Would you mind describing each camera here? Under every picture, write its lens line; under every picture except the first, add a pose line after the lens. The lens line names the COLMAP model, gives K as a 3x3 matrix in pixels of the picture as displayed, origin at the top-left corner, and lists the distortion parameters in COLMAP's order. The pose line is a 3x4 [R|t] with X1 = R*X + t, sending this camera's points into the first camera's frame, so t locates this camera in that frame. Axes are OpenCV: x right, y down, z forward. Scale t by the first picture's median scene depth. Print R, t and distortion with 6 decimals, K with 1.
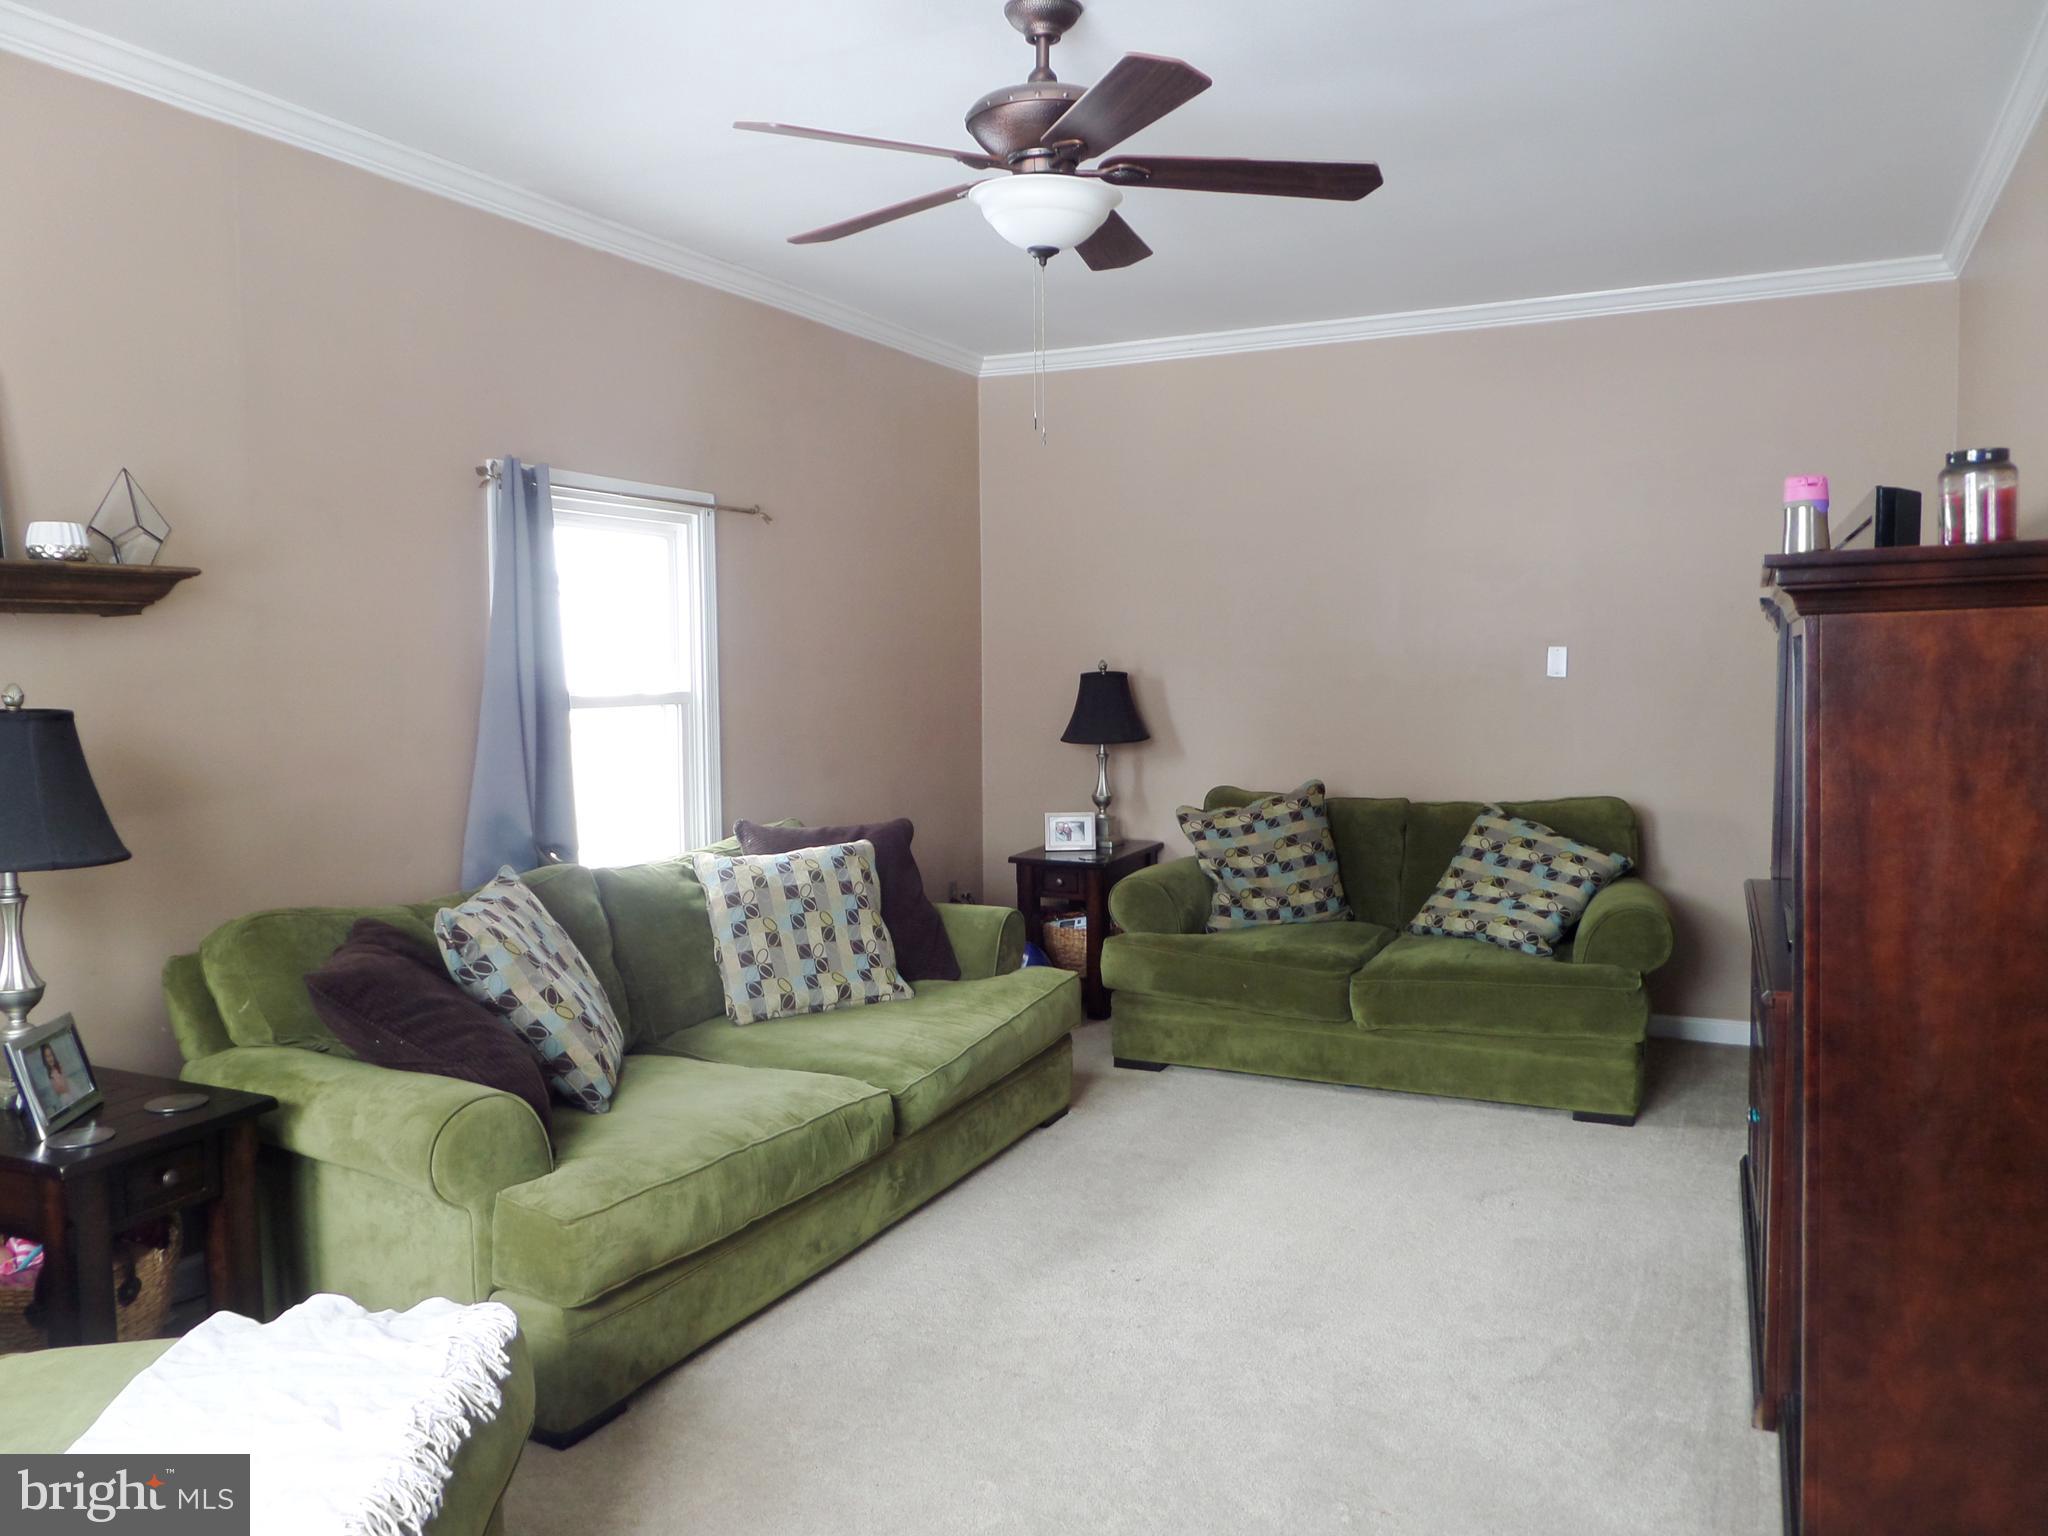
lens RADIAL K [[1497.2, 0, 1035.5], [0, 1497.2, 763.8], [0, 0, 1]] dist [-0.004822, -0.018755]
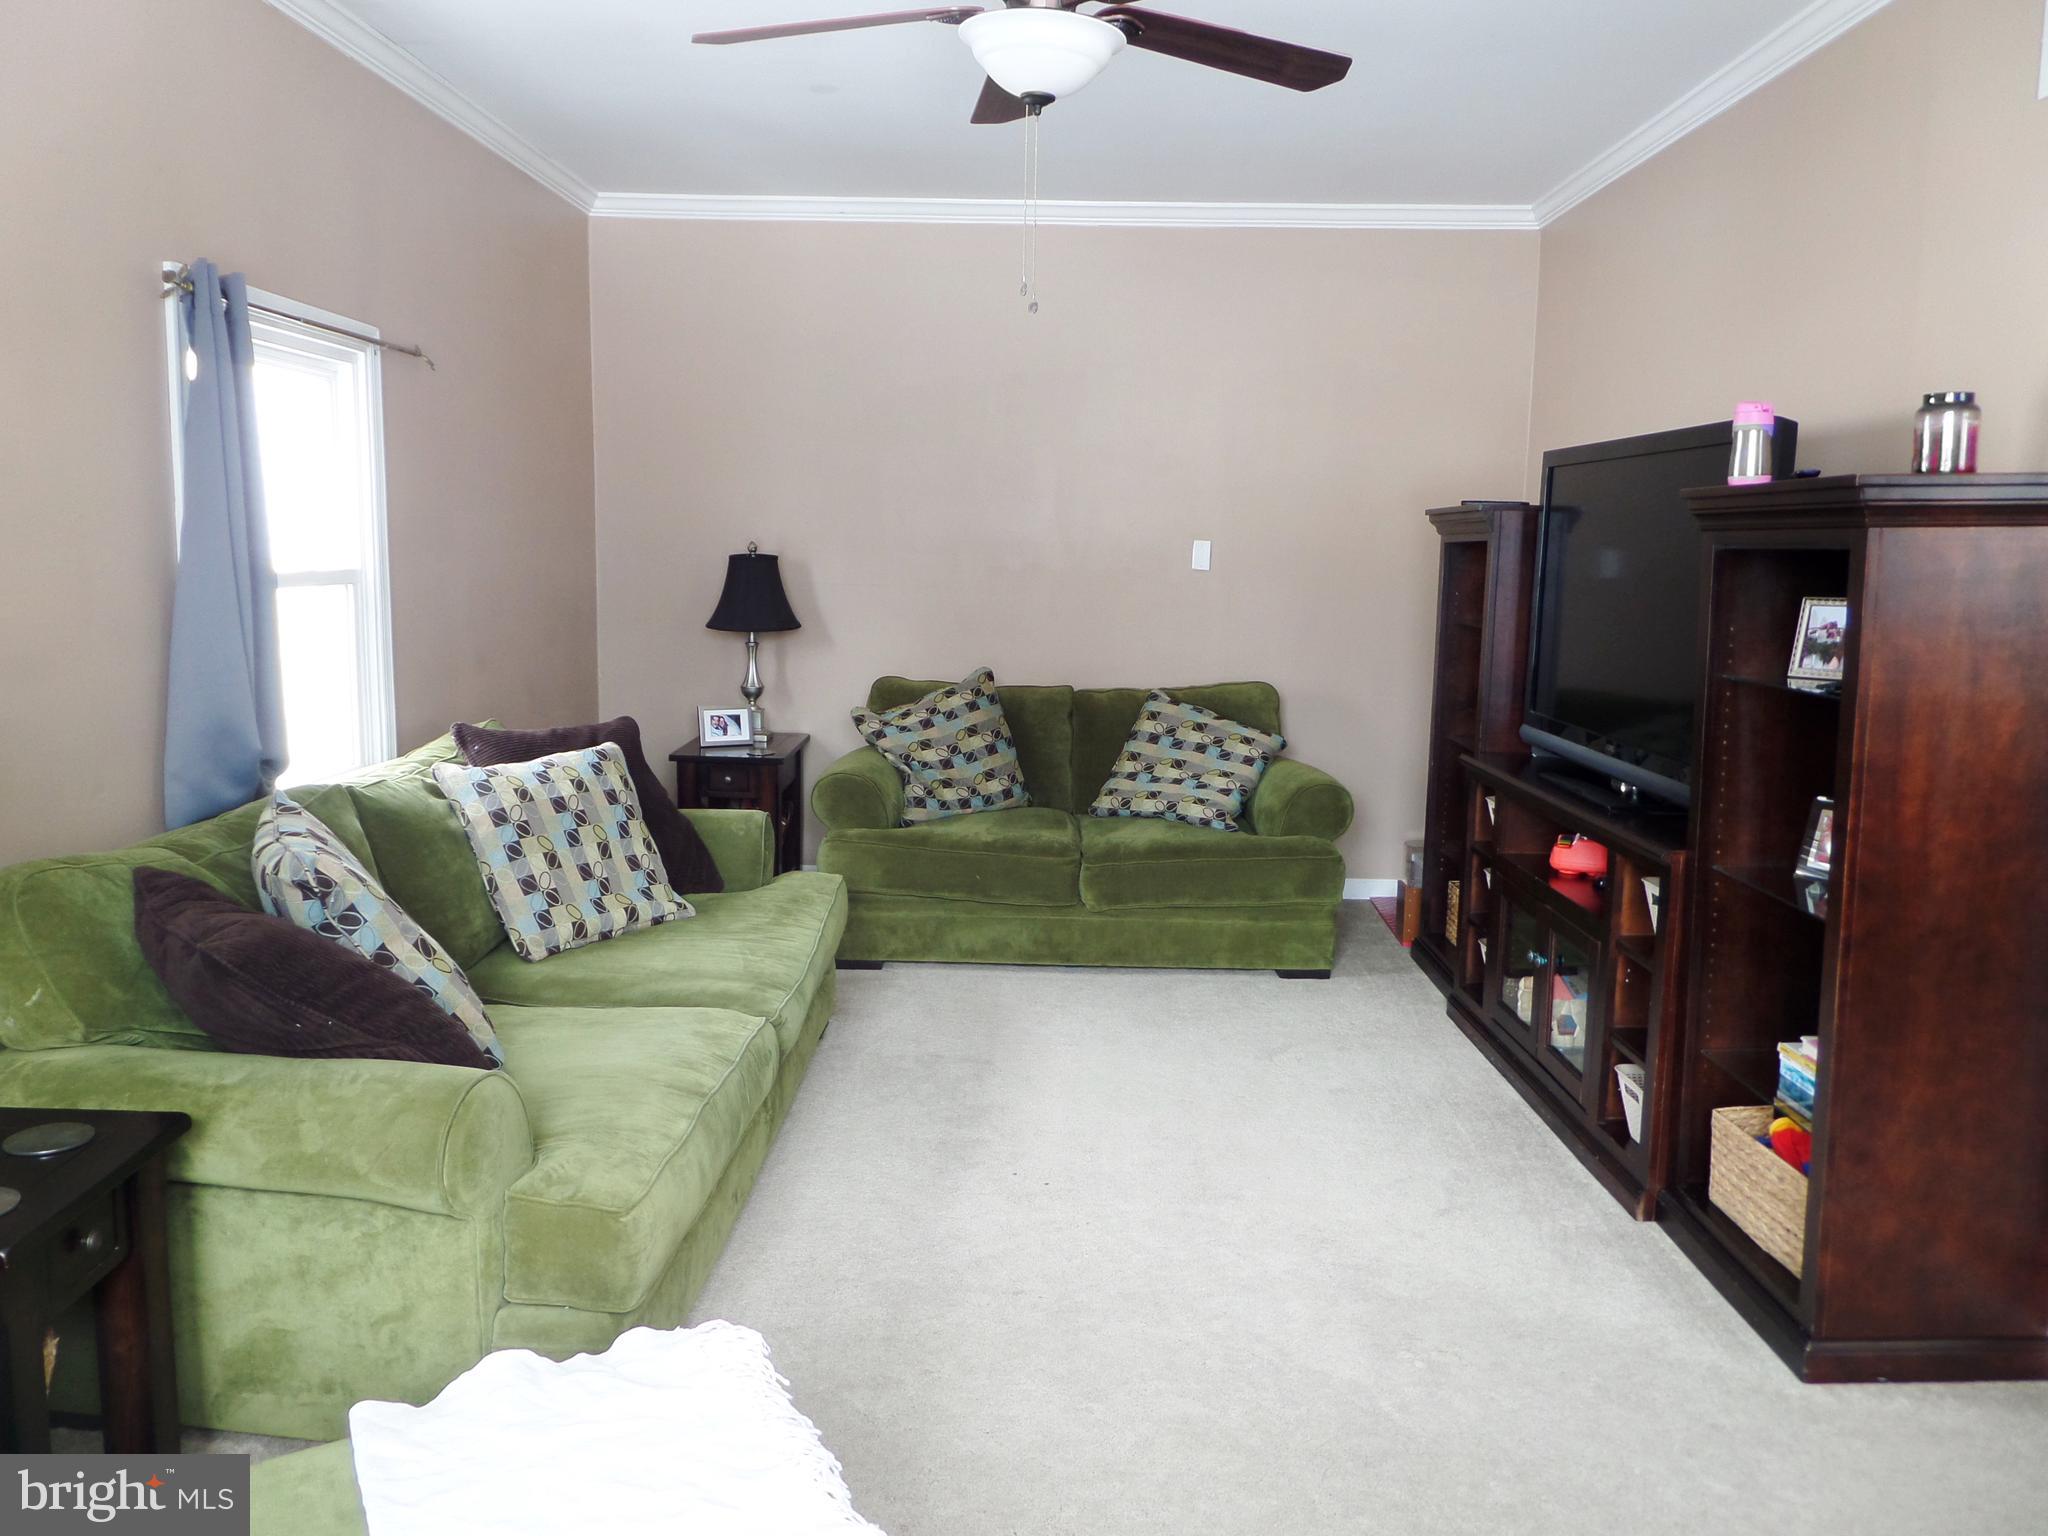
lens RADIAL K [[1497.2, 0, 1032.5], [0, 1497.2, 761.8], [0, 0, 1]] dist [-0.004822, -0.018755]
pose [[0.907715, -0.035670, 0.418068, -0.276362], [0.003971, 0.997066, 0.076449, -0.004440], [-0.419568, -0.067733, 0.905193, 0.102337]]
